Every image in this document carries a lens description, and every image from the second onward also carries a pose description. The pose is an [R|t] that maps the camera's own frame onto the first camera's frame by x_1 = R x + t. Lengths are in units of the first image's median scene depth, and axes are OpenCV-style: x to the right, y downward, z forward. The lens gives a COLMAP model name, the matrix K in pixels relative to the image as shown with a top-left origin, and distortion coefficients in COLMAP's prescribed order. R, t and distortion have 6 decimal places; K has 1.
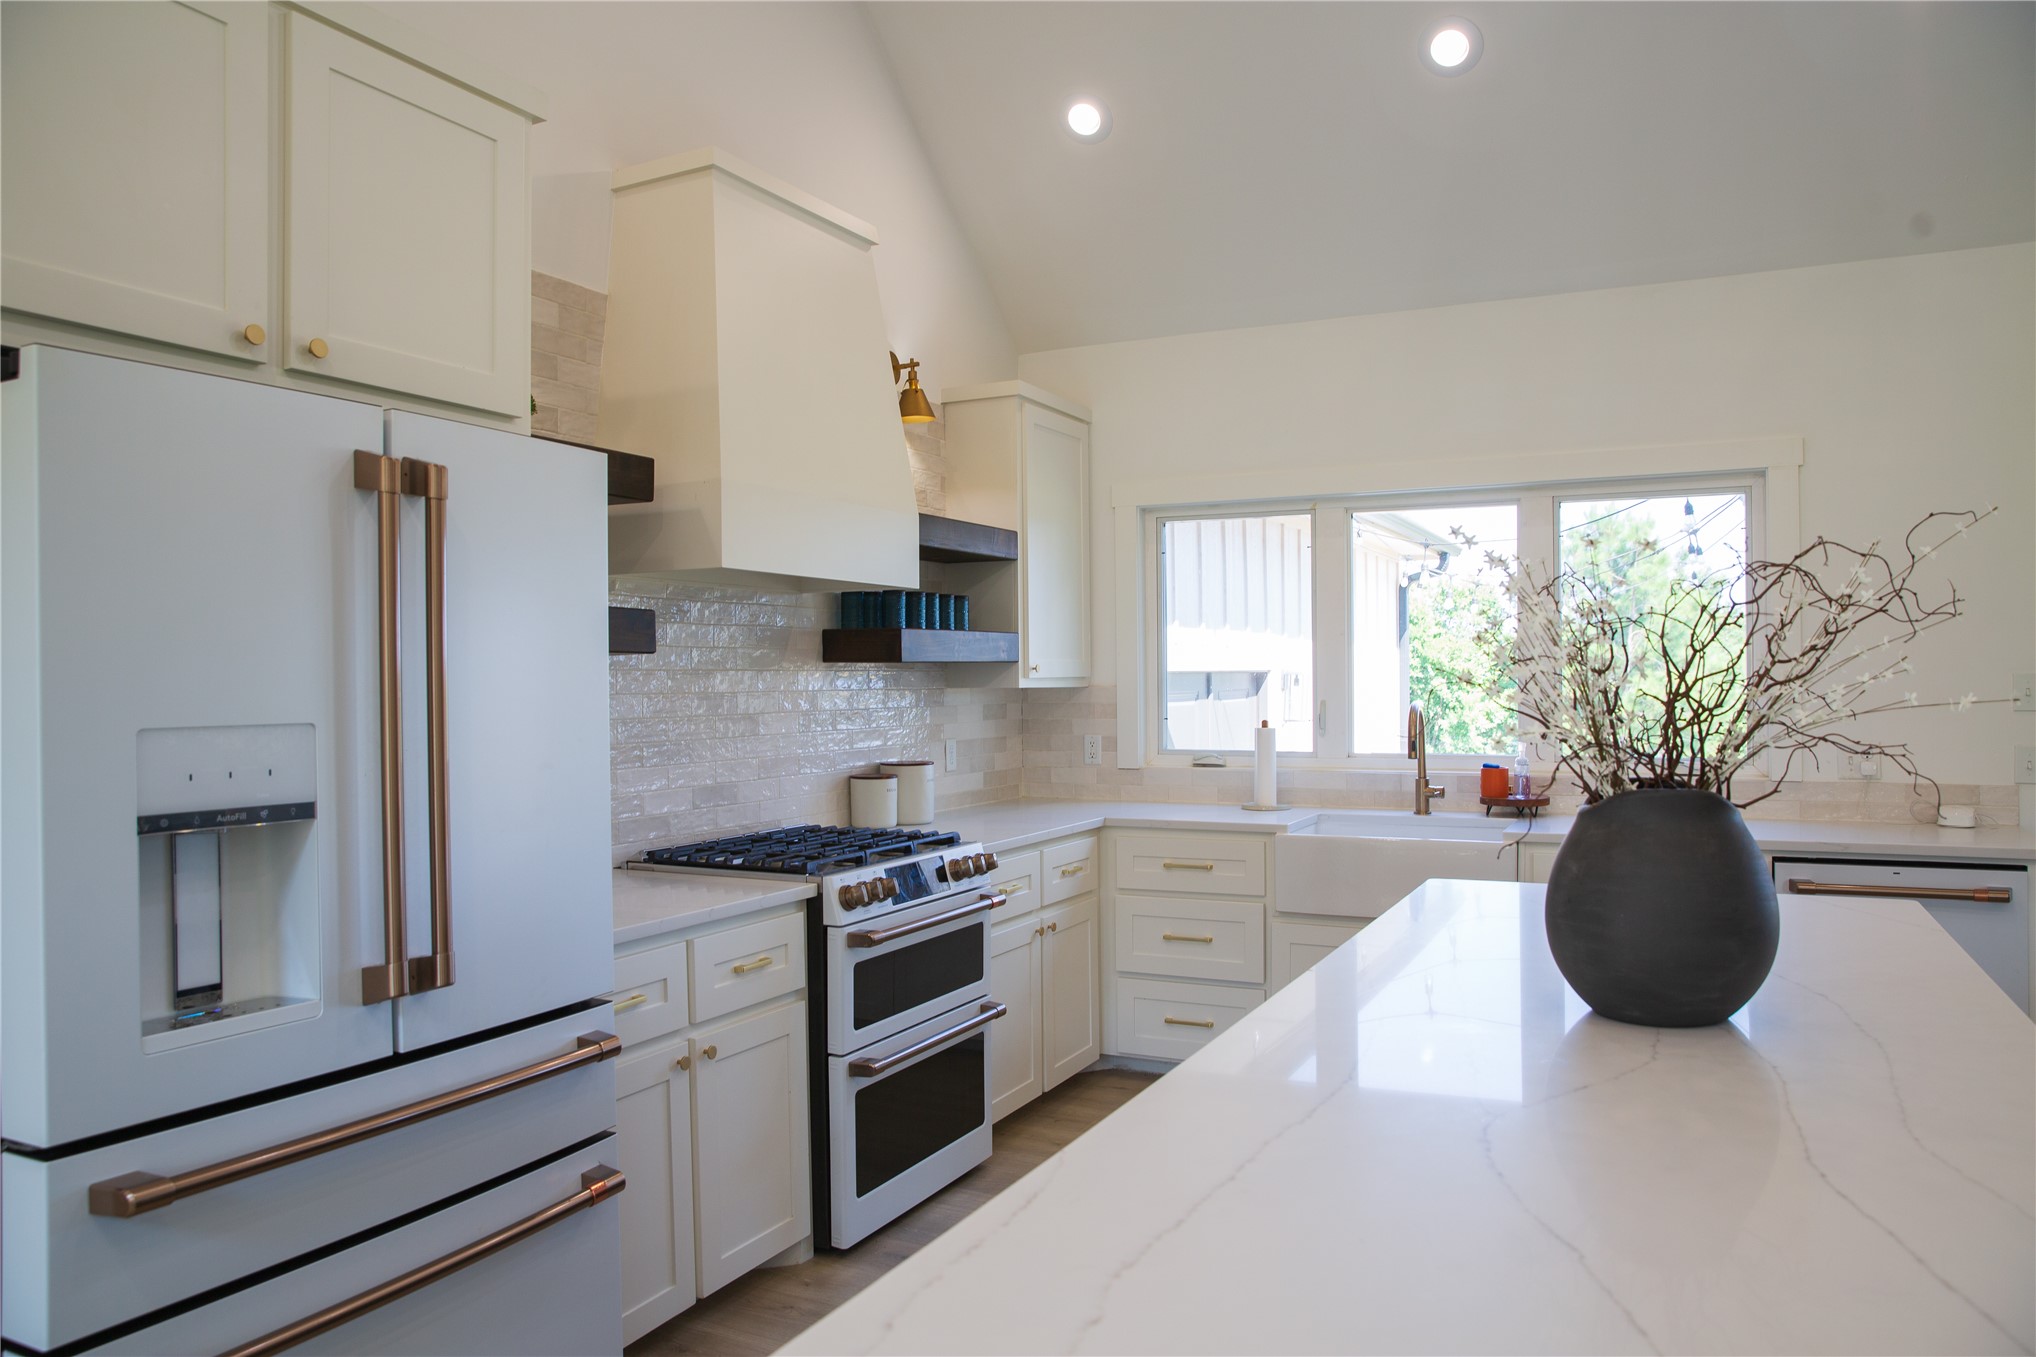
lens RADIAL K [[1438.6, 0, 1018.0], [0, 1438.6, 678.5], [0, 0, 1]] dist [-0.090435, 0.076608]
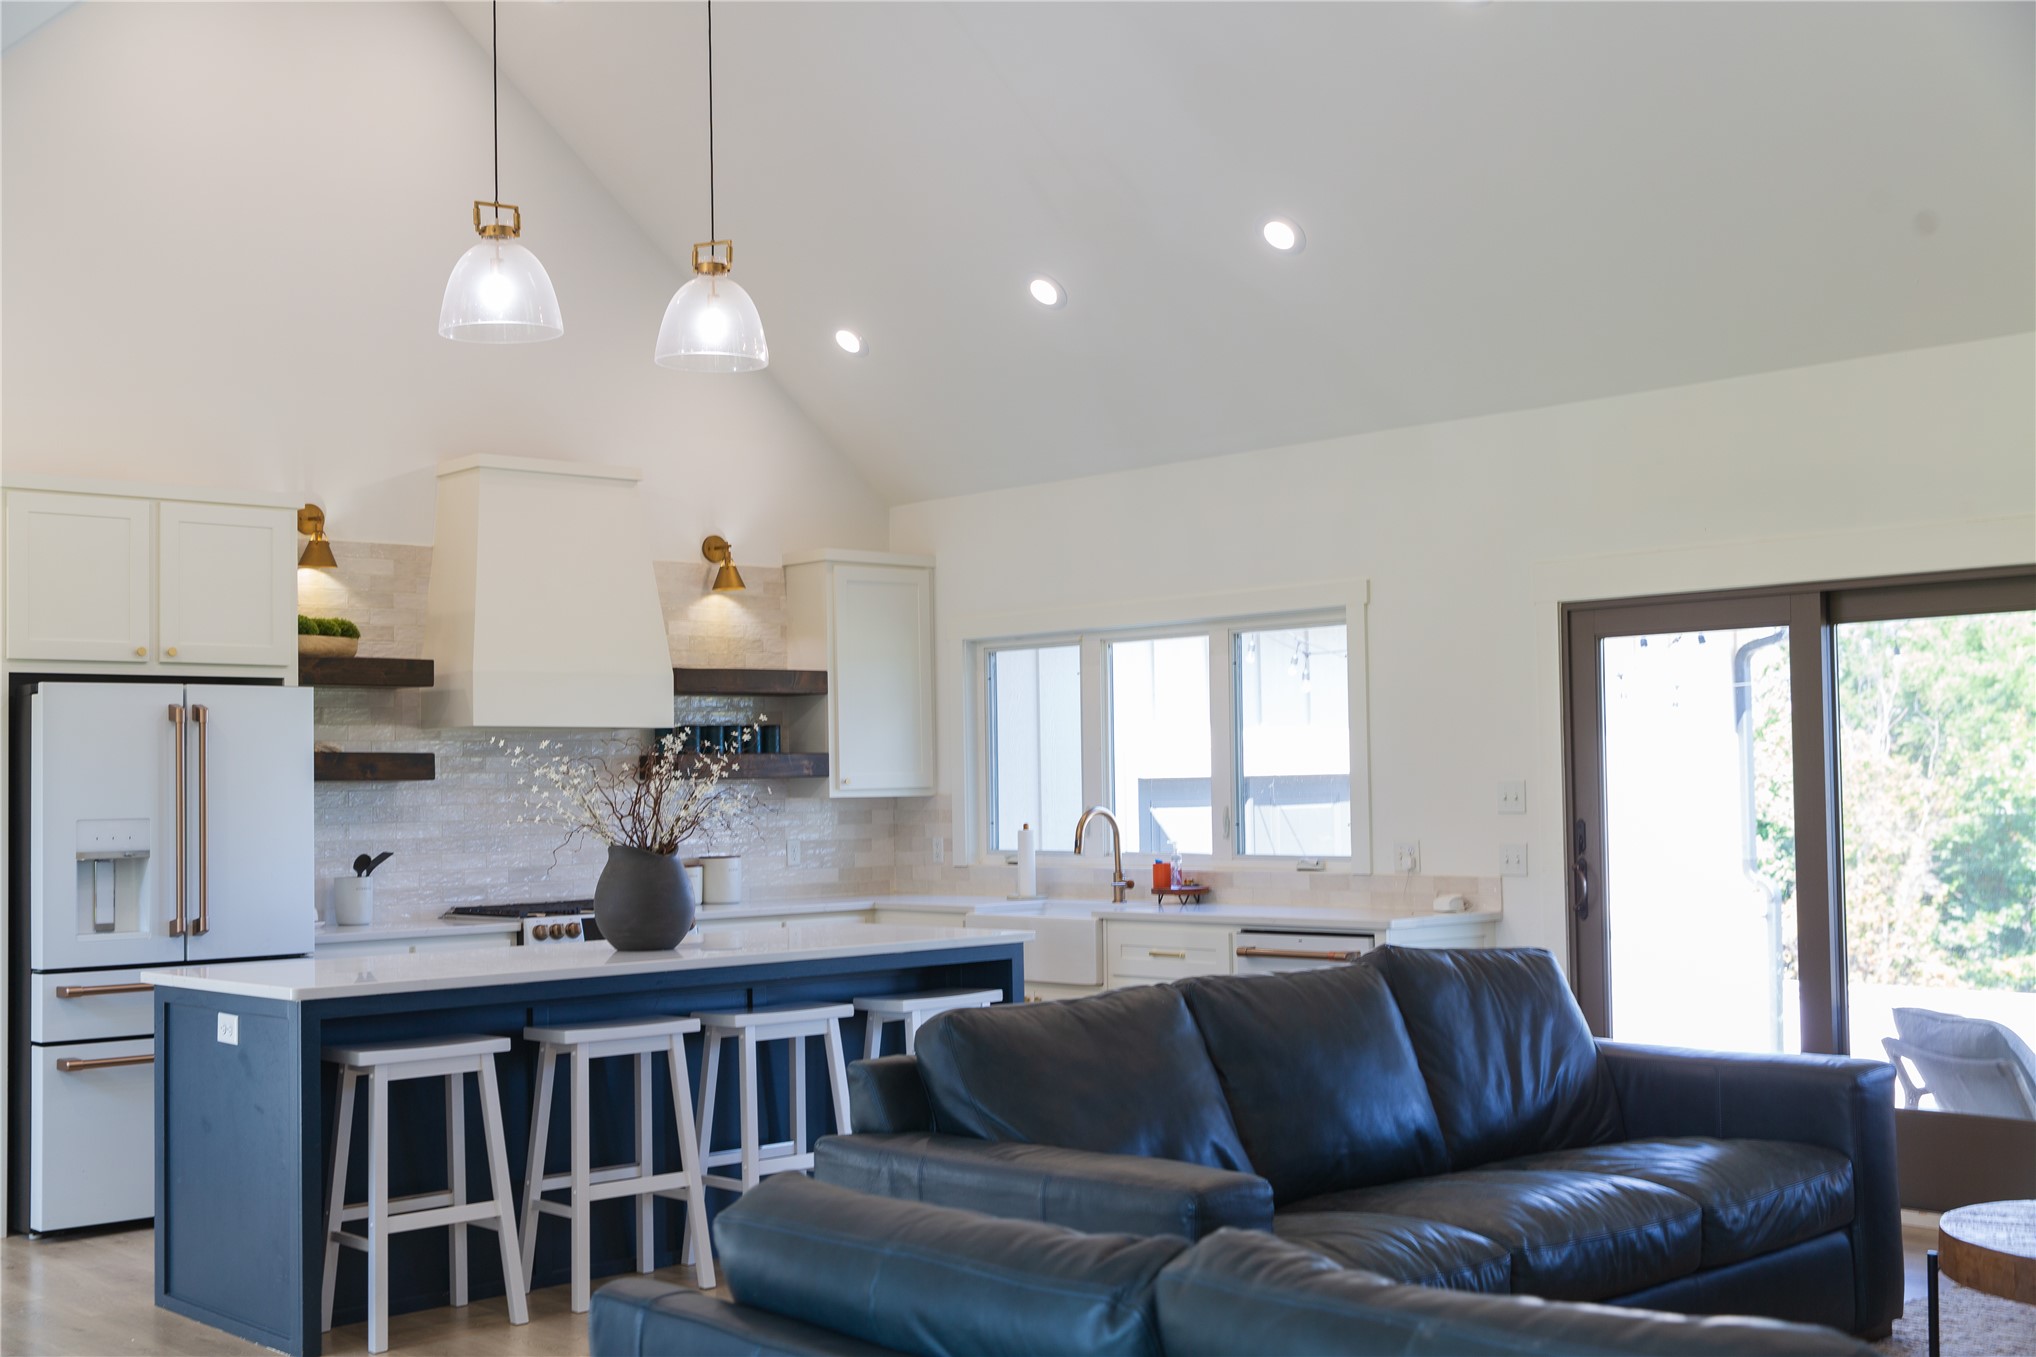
lens RADIAL K [[2447.7, 0, 1018.0], [0, 2447.7, 678.5], [0, 0, 1]] dist [0.008187, -0.356610]
pose [[0.930124, -0.023681, -0.366482, 1.017839], [0.009845, 0.999168, -0.039579, -0.011937], [0.367115, 0.033206, 0.929583, -0.986431]]
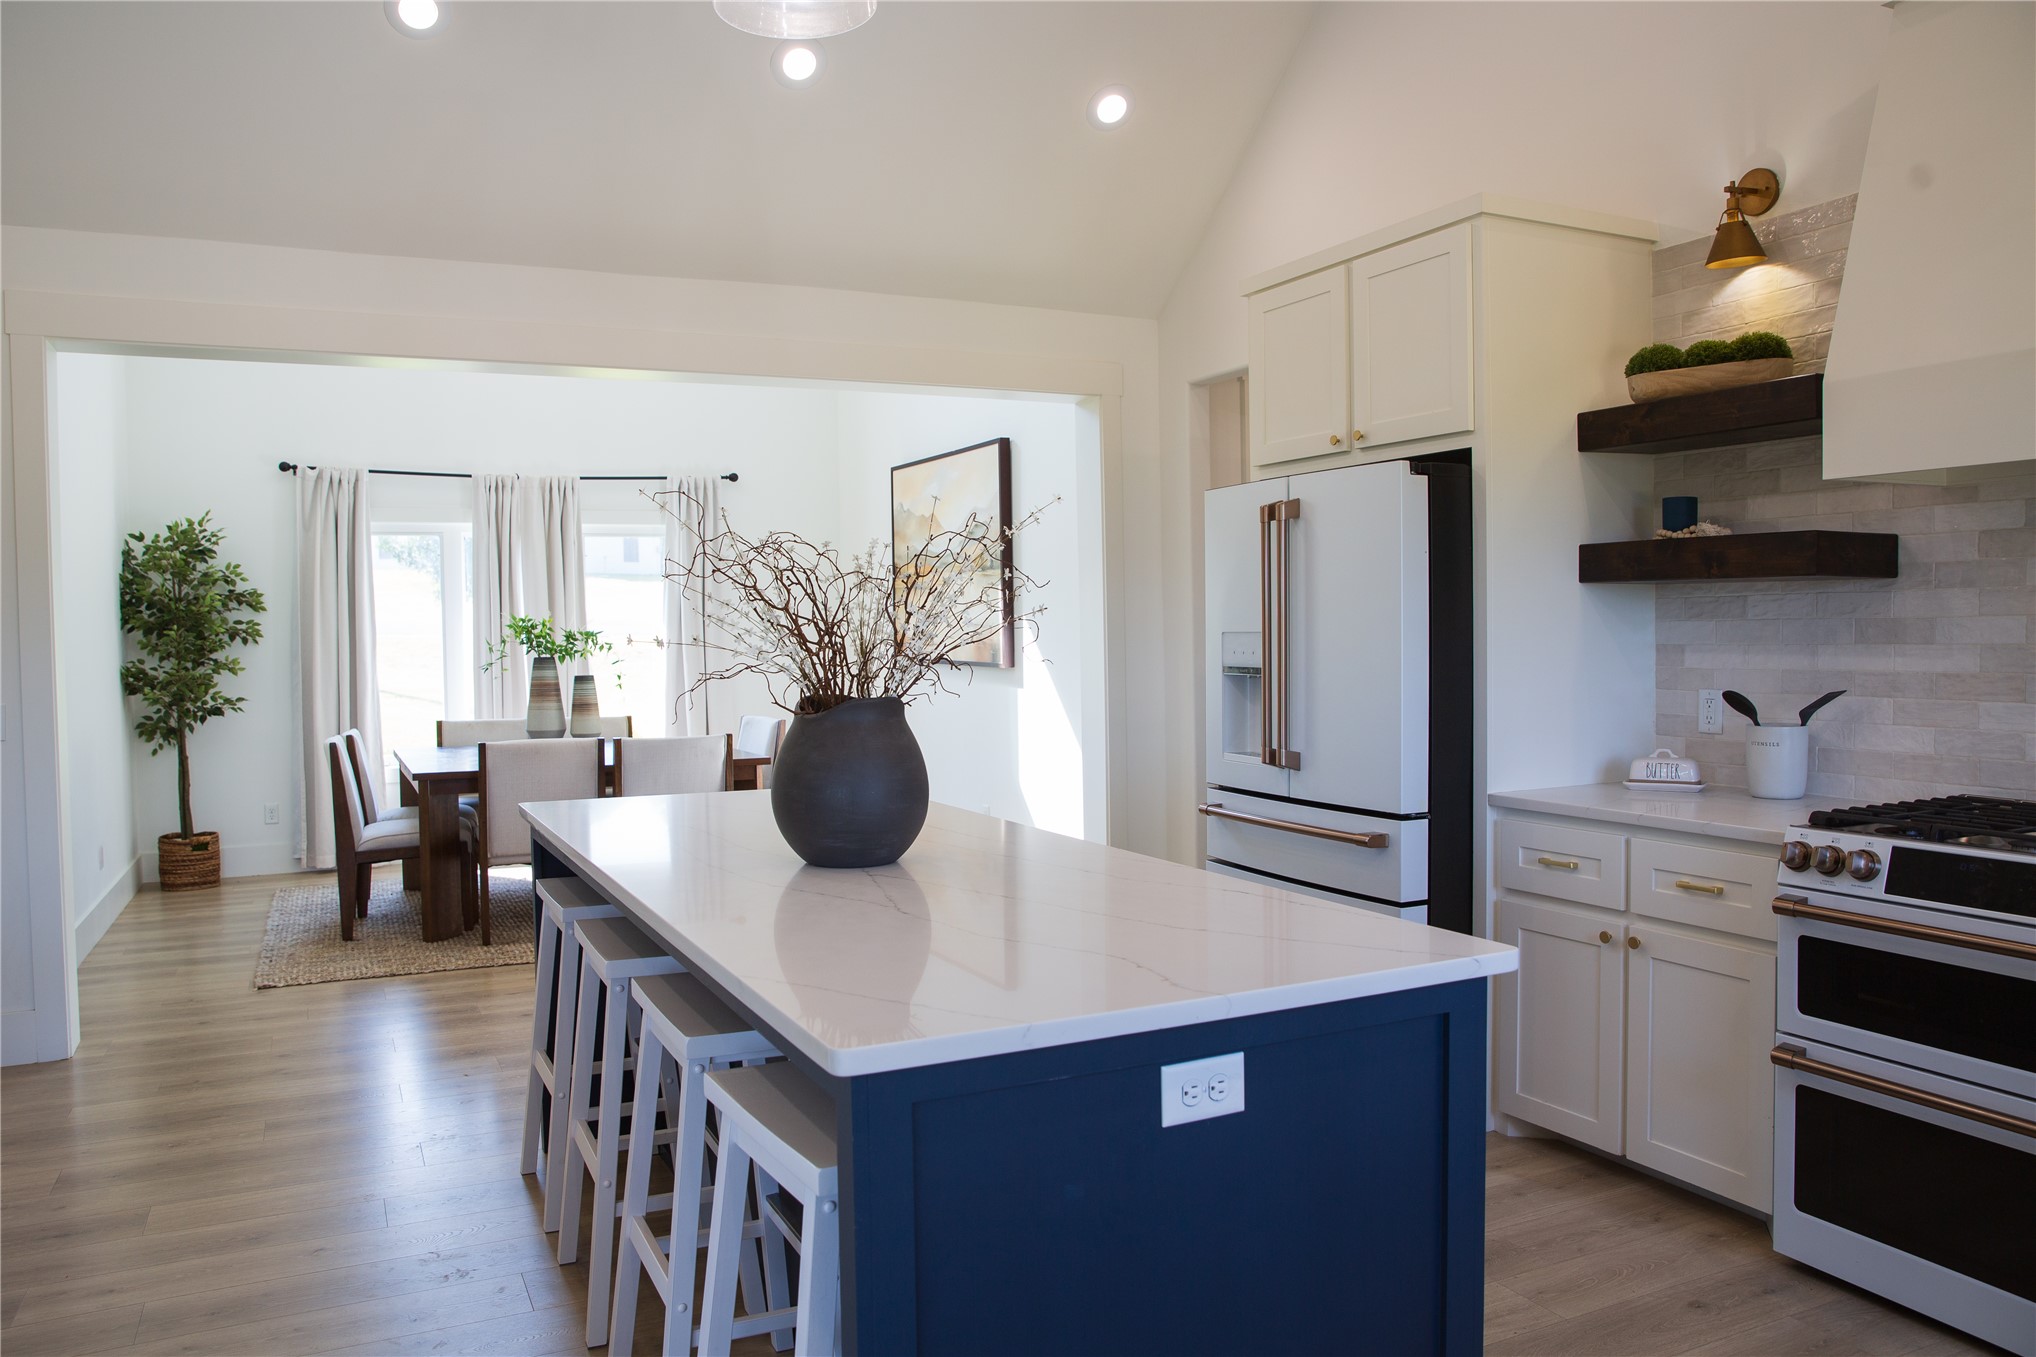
lens RADIAL K [[1438.6, 0, 1018.0], [0, 1438.6, 678.5], [0, 0, 1]] dist [-0.090435, 0.076608]
pose [[-0.609615, 0.044779, -0.791432, 0.617467], [0.018336, 0.998933, 0.042395, 0.001518], [0.792485, 0.011333, -0.609786, 0.850622]]
